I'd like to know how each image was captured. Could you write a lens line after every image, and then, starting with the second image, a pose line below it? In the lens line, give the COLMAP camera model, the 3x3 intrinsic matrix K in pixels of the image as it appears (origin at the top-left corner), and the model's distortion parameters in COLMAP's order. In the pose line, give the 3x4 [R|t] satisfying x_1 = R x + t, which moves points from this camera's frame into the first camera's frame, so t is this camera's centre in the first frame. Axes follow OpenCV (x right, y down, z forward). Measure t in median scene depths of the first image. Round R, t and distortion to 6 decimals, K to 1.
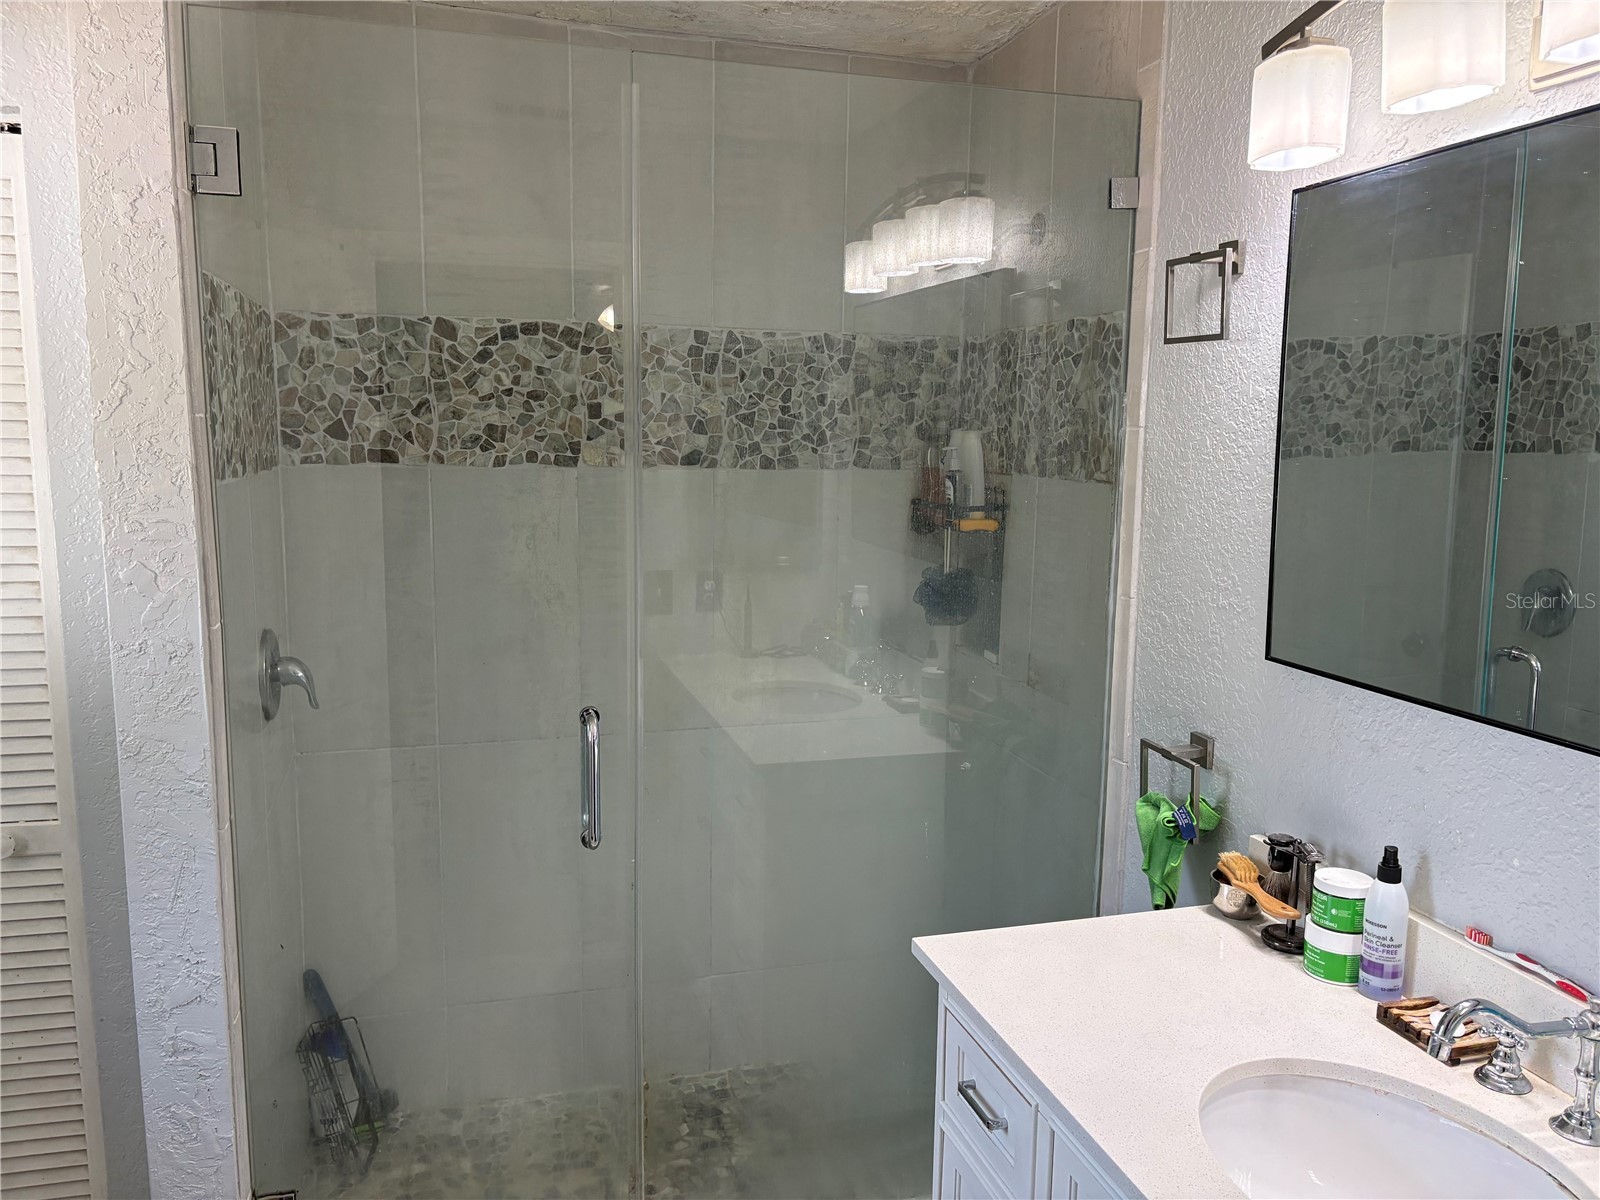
lens RADIAL K [[1225.0, 0, 774.6], [0, 1225.0, 604.7], [0, 0, 1]] dist [0.062762, -0.062712]
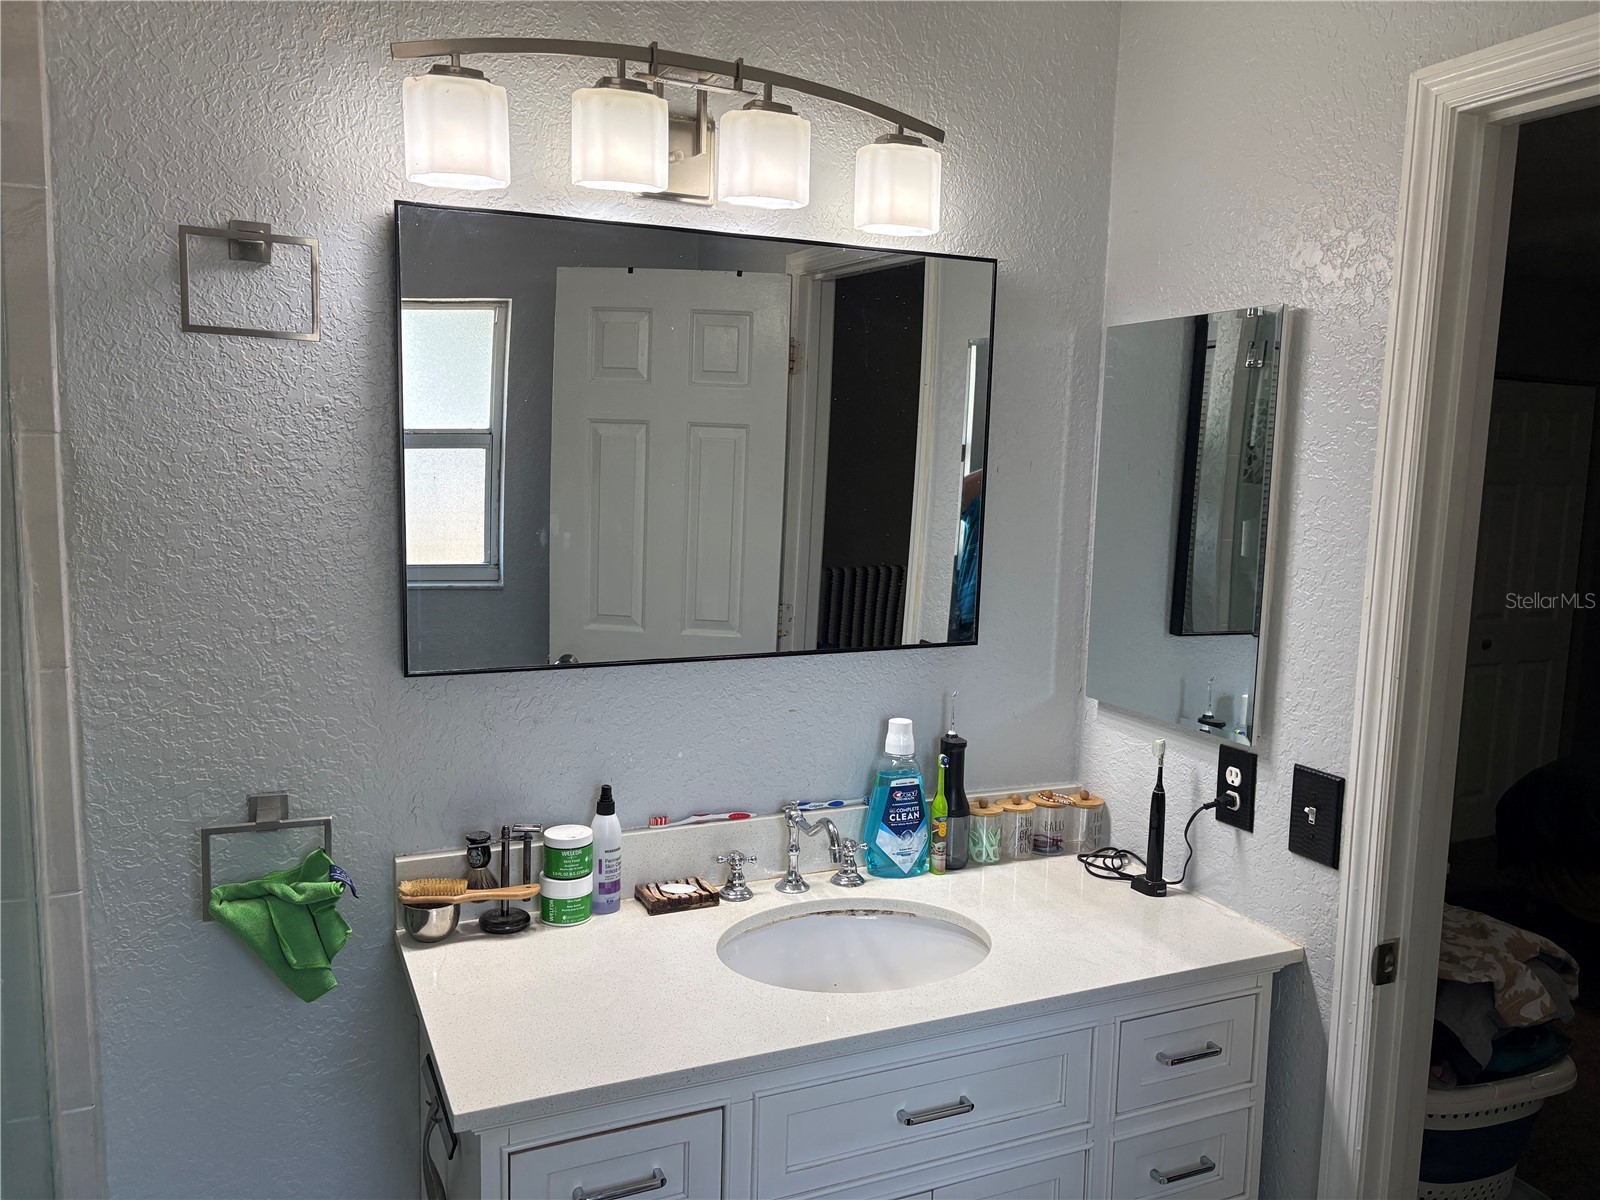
lens RADIAL K [[1225.0, 0, 774.6], [0, 1225.0, 604.7], [0, 0, 1]] dist [0.062762, -0.062712]
pose [[-0.159194, -0.139805, 0.977298, -0.563479], [0.117638, 0.980183, 0.159380, -0.125946], [-0.980214, 0.140340, -0.139592, 0.791351]]
